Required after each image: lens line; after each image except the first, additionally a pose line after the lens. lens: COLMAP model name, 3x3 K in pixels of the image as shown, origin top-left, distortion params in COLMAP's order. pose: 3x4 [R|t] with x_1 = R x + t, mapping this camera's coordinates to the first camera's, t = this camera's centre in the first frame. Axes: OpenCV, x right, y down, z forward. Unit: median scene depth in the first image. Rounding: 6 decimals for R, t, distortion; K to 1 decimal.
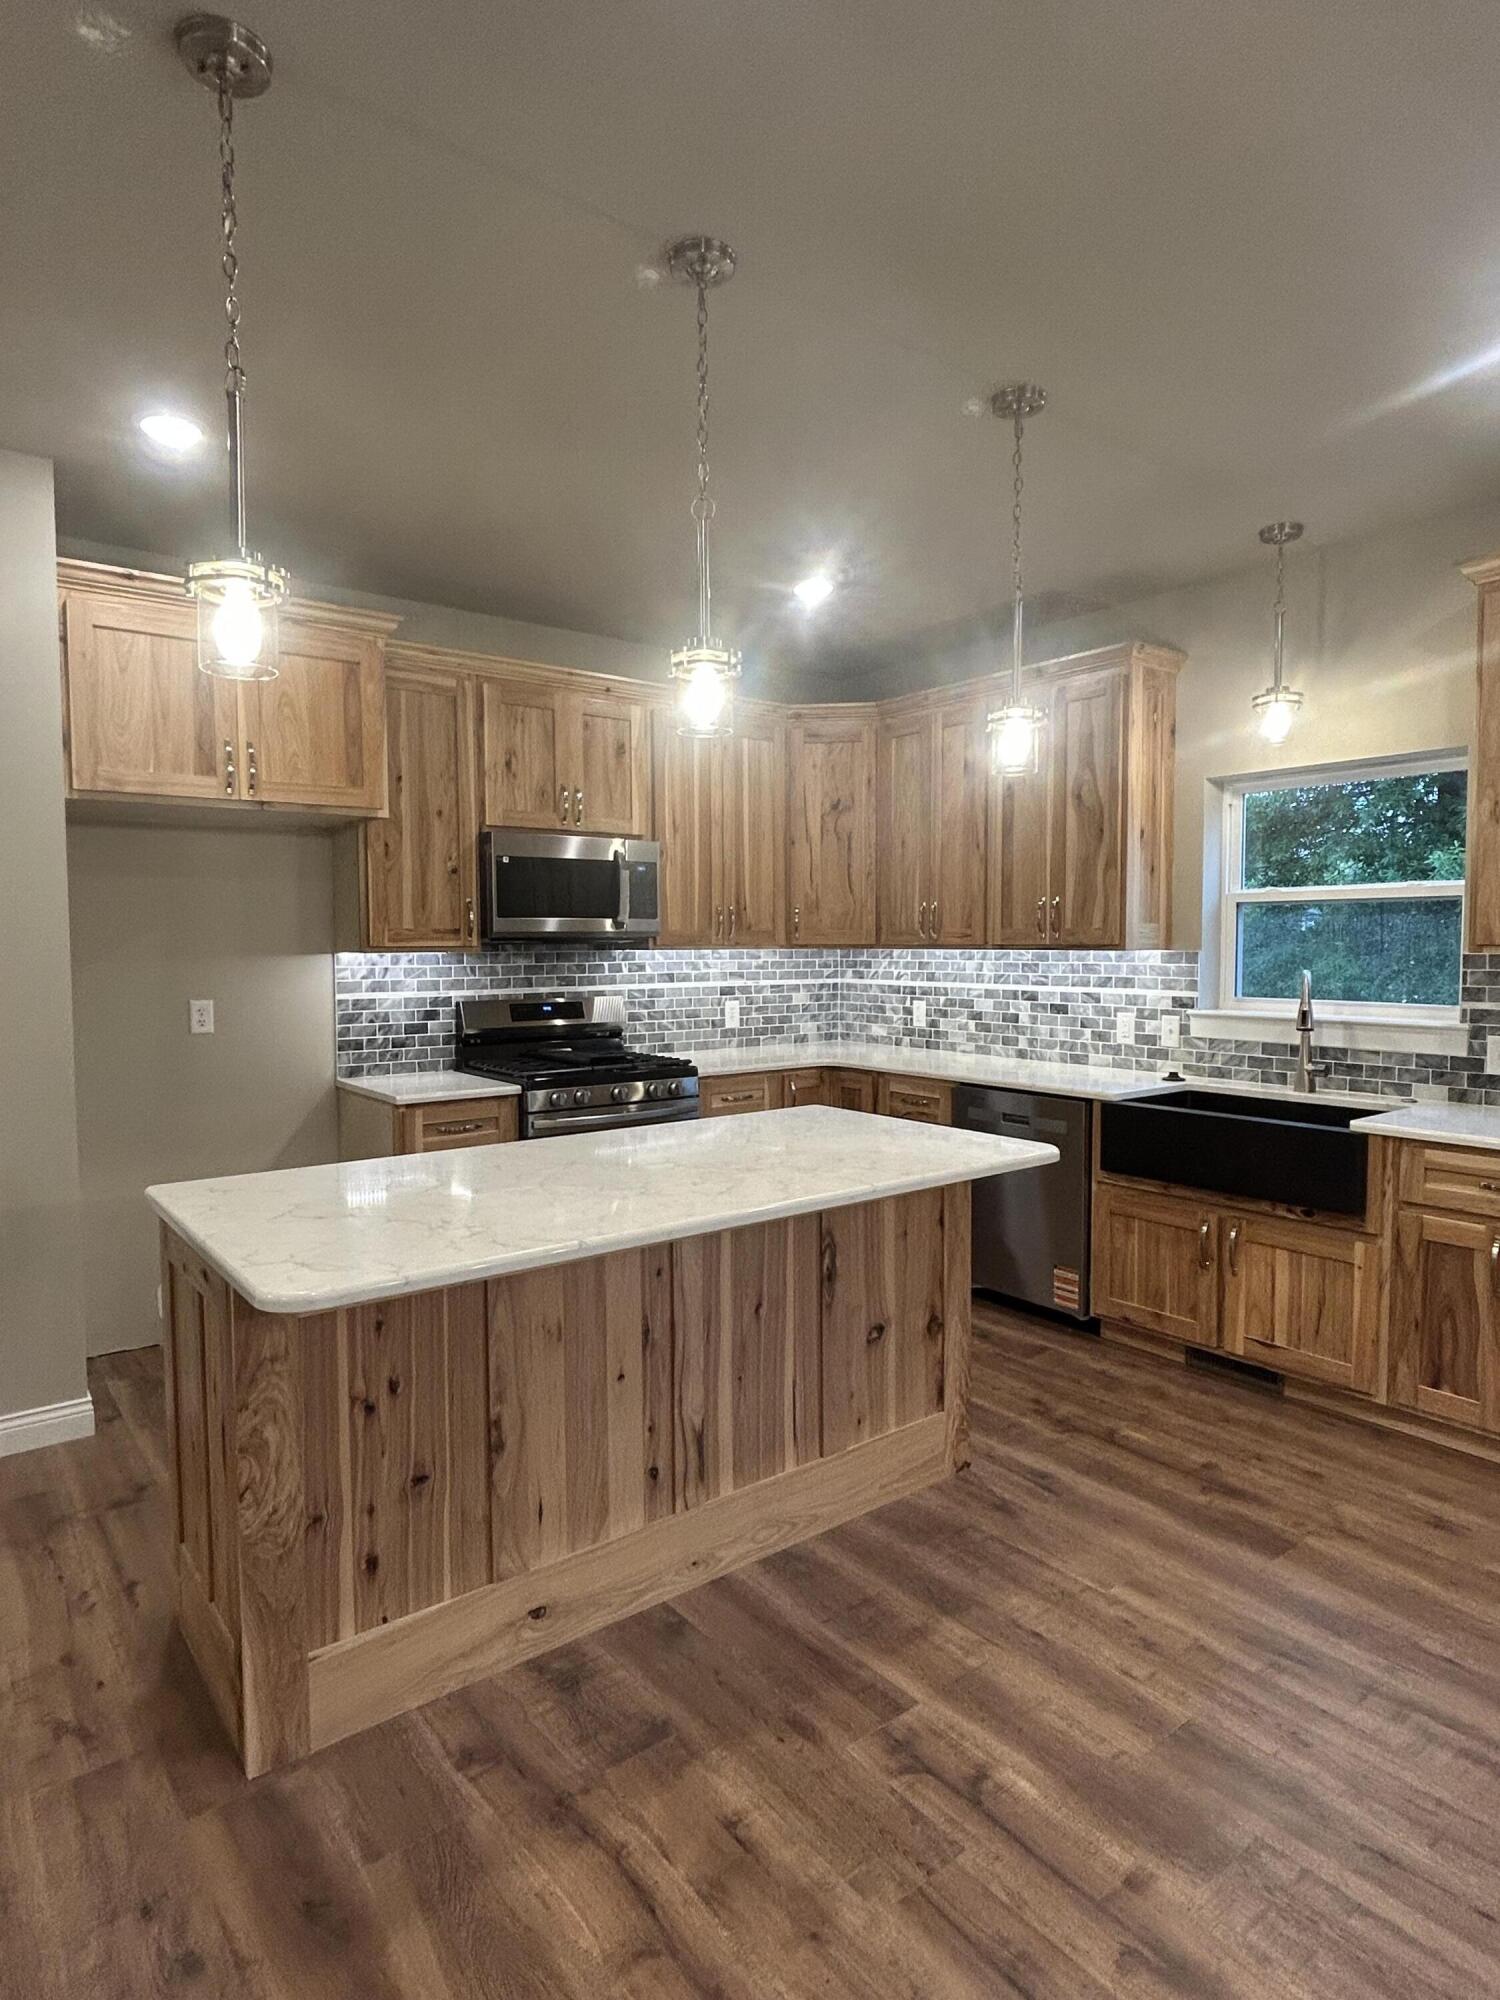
lens RADIAL K [[1126.8, 0, 750.0], [0, 1126.8, 1000.0], [0, 0, 1]] dist [-0.000509, 0.000963]
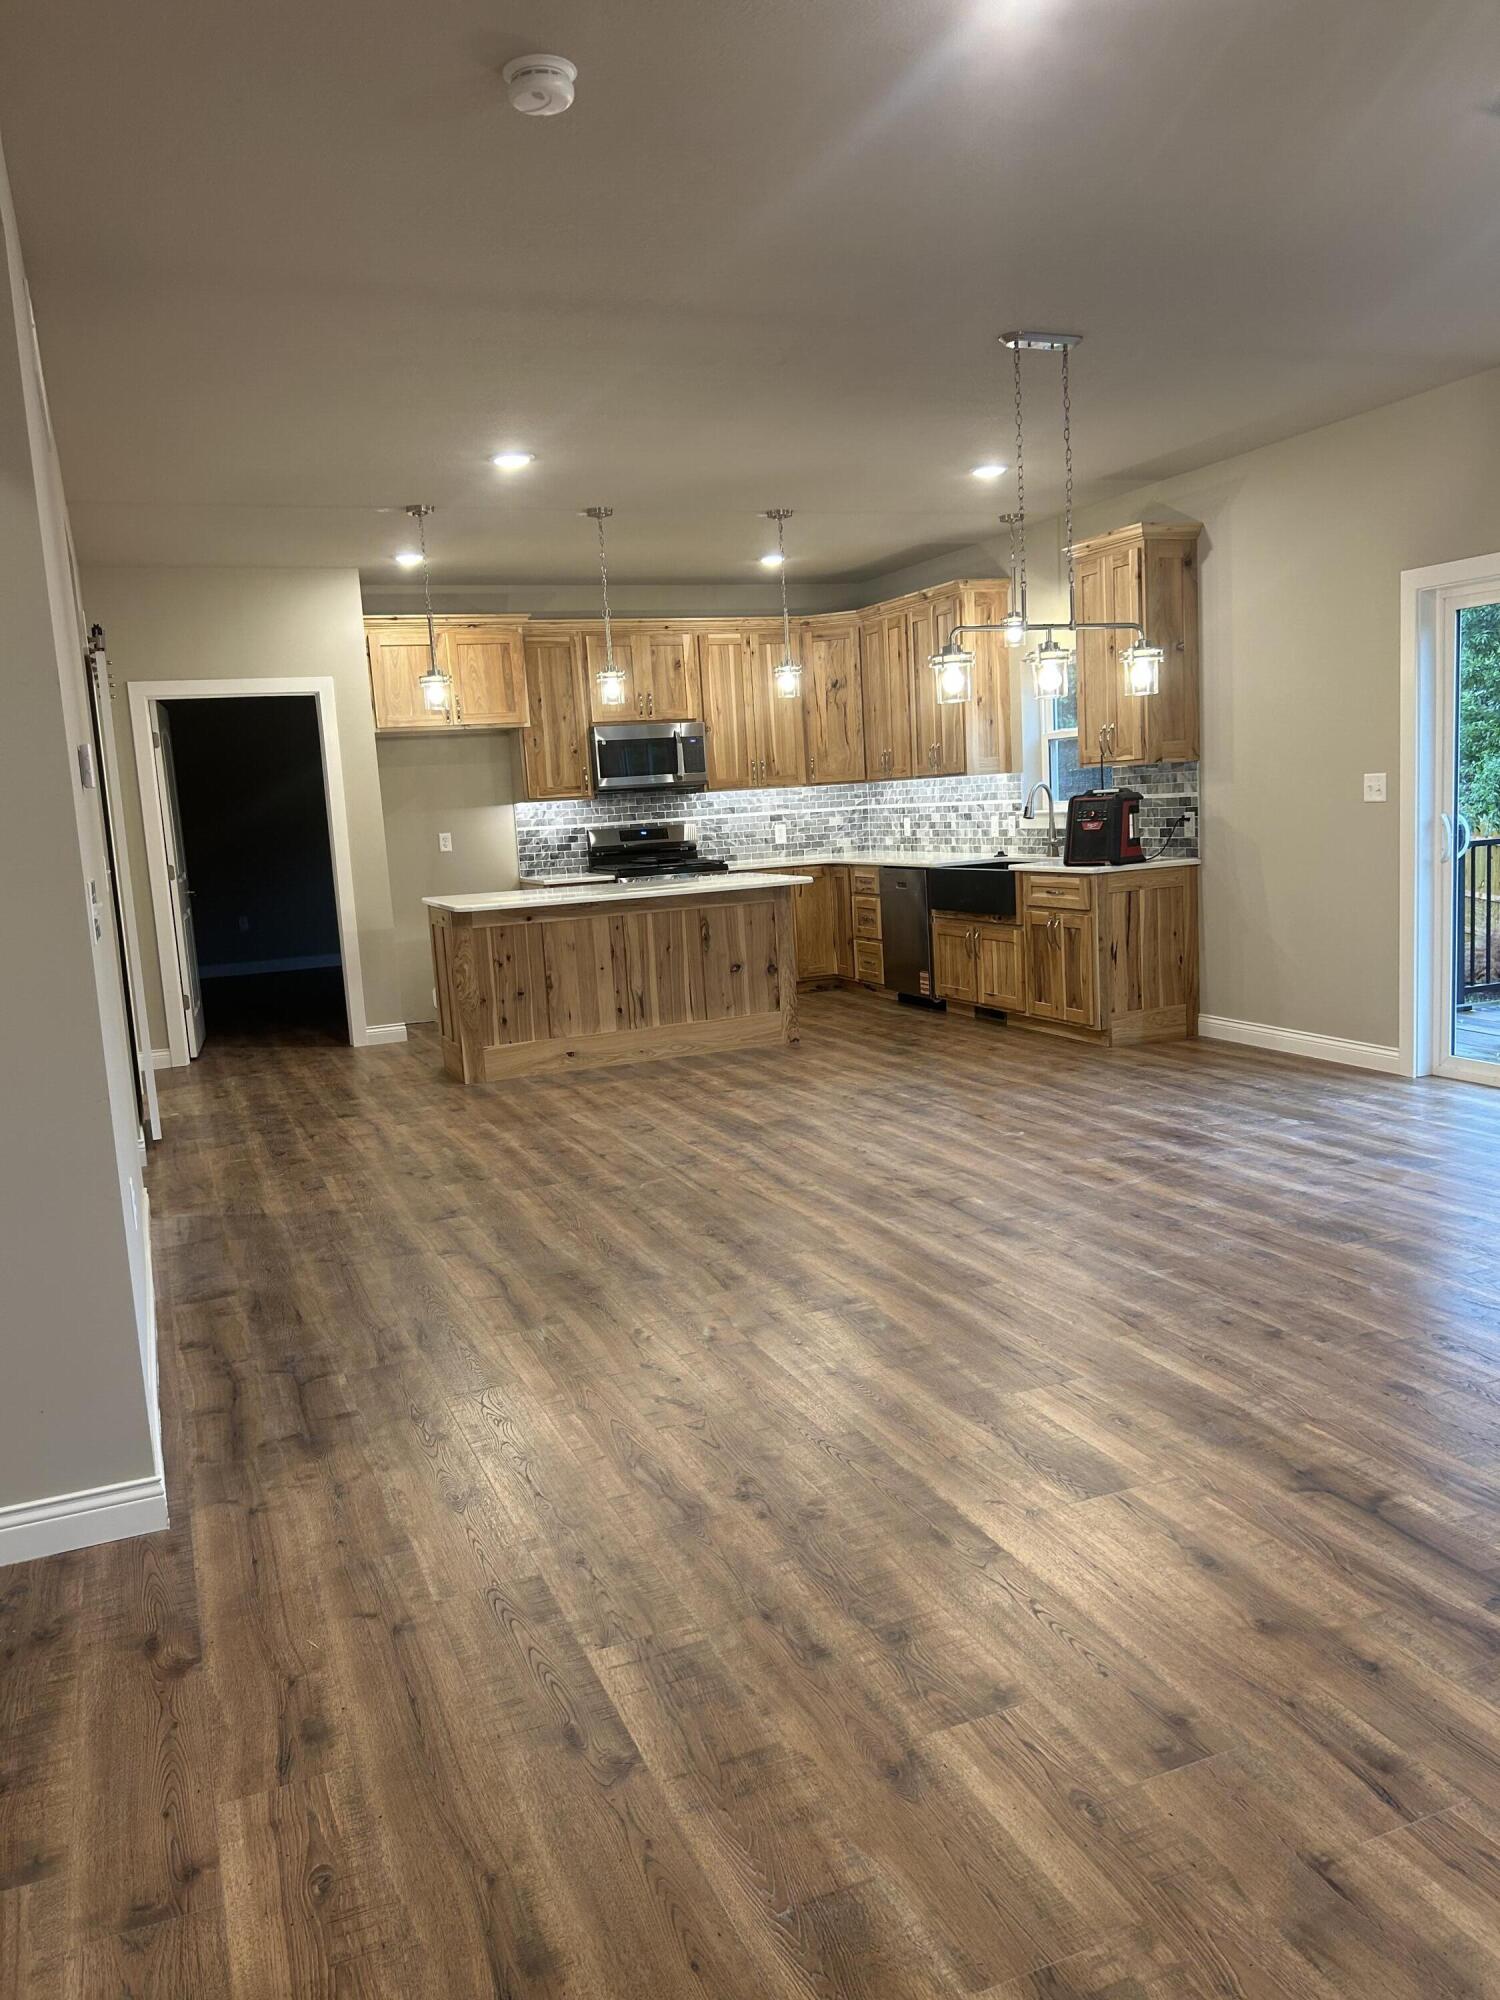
lens RADIAL K [[1529.2, 0, 750.0], [0, 1529.2, 1000.0], [0, 0, 1]] dist [0.147167, -0.000762]
pose [[0.961189, -0.017539, -0.275334, 0.630050], [0.042083, 0.995620, 0.083490, 0.077006], [0.272663, -0.091837, 0.957716, -1.200153]]
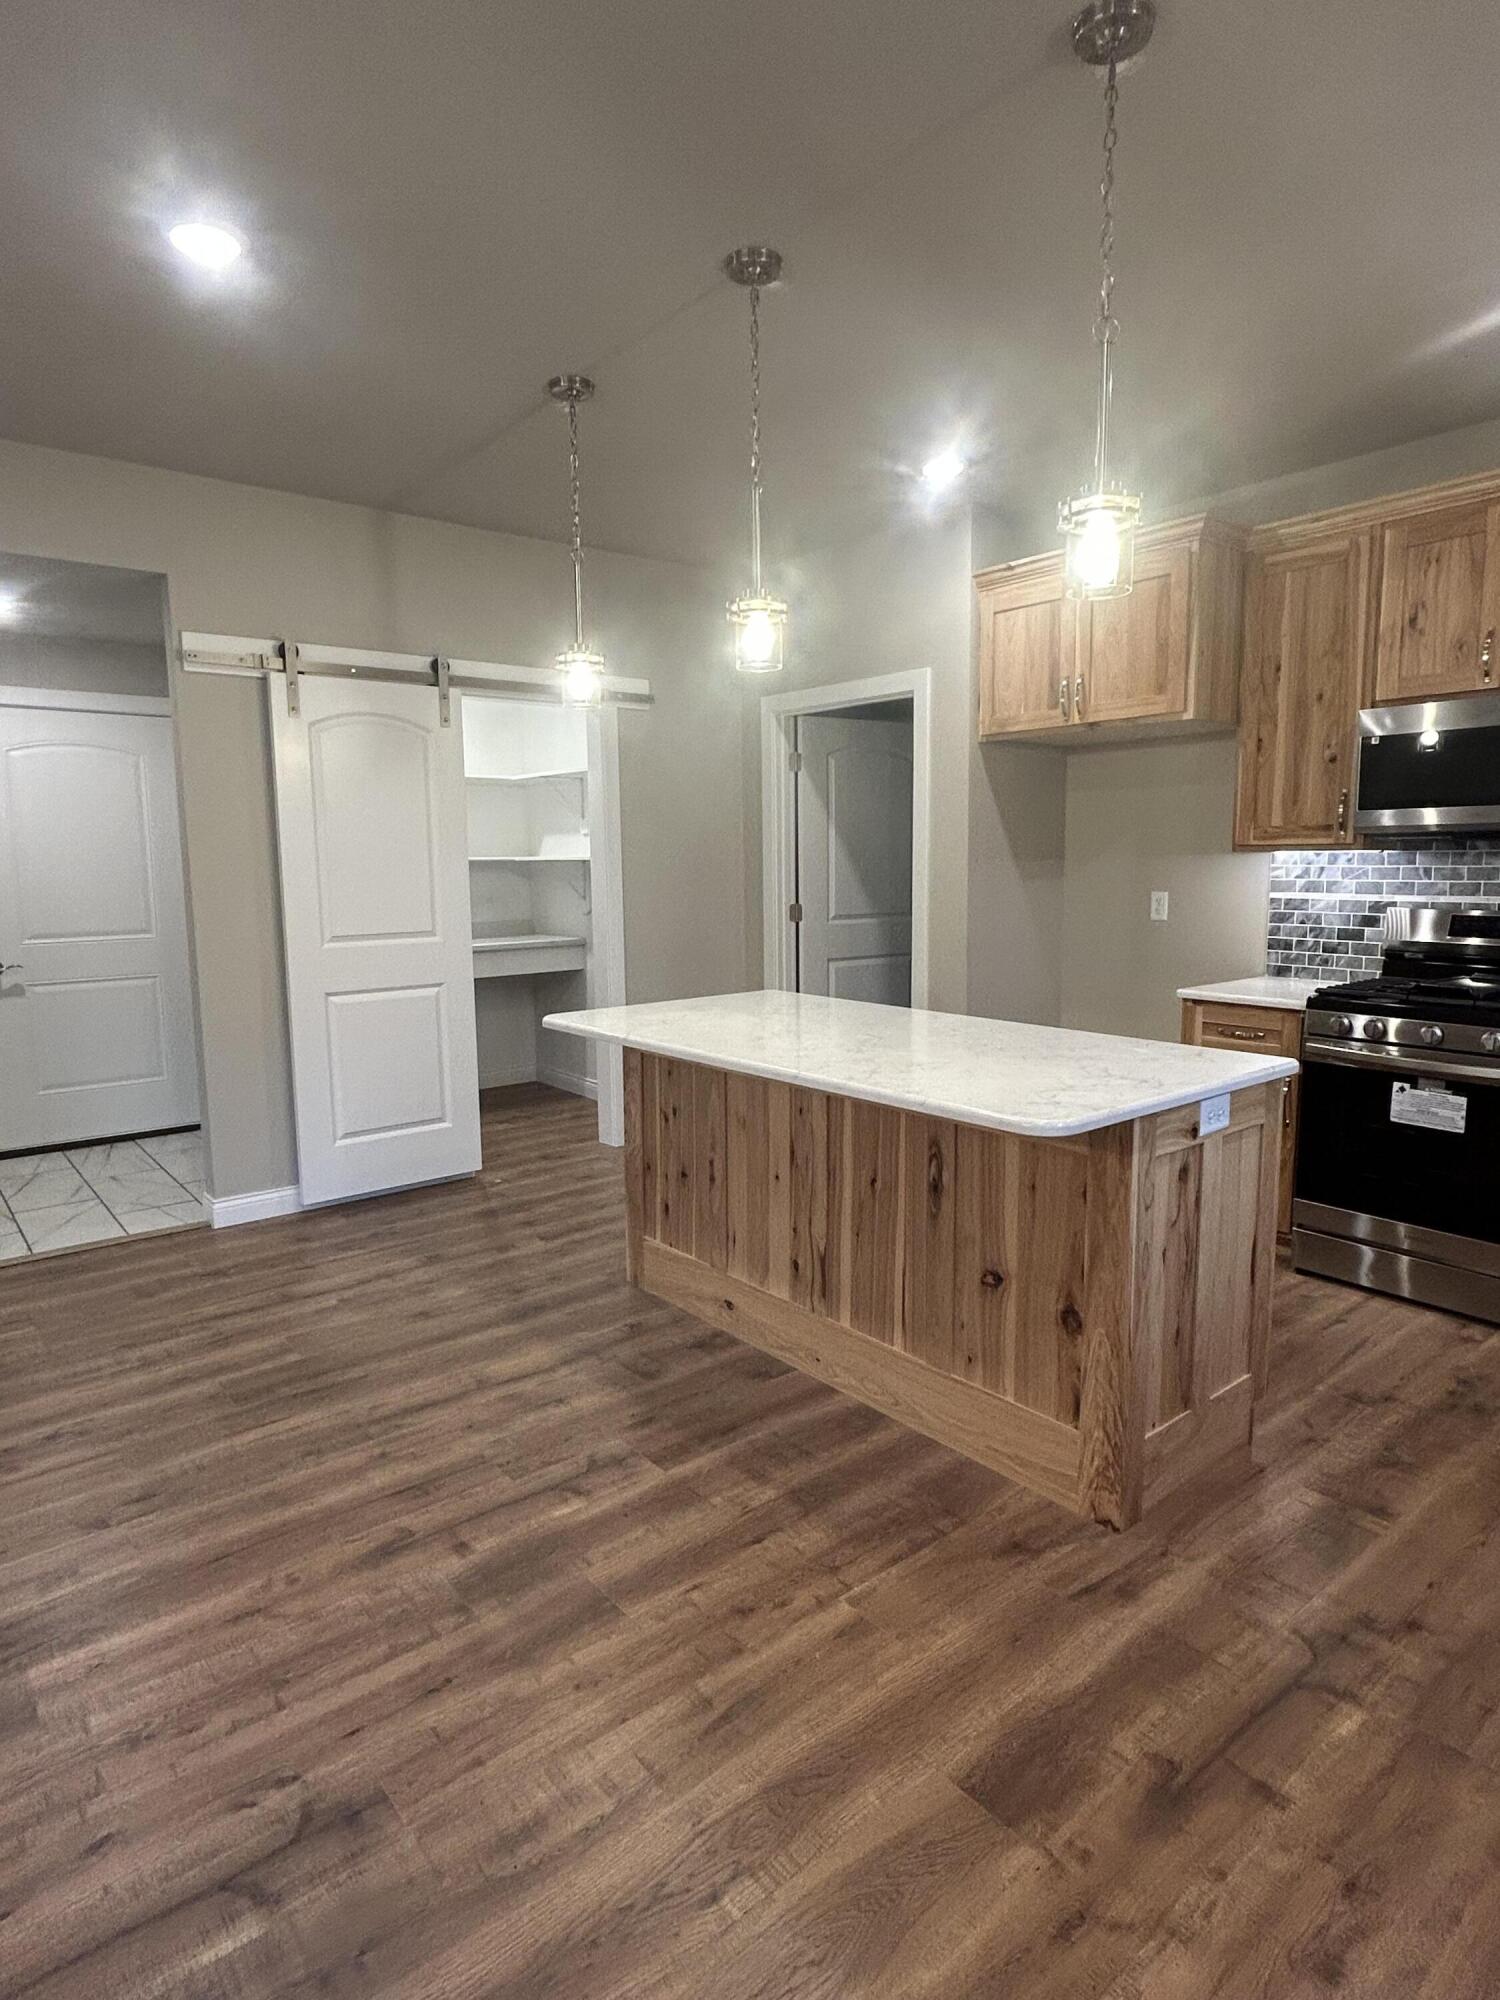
lens RADIAL K [[1126.8, 0, 750.0], [0, 1126.8, 1000.0], [0, 0, 1]] dist [-0.000509, 0.000963]
pose [[0.023269, 0.131249, -0.991076, 0.646760], [-0.043910, 0.990522, 0.130145, -0.020976], [0.998764, 0.040490, 0.028811, 0.518941]]
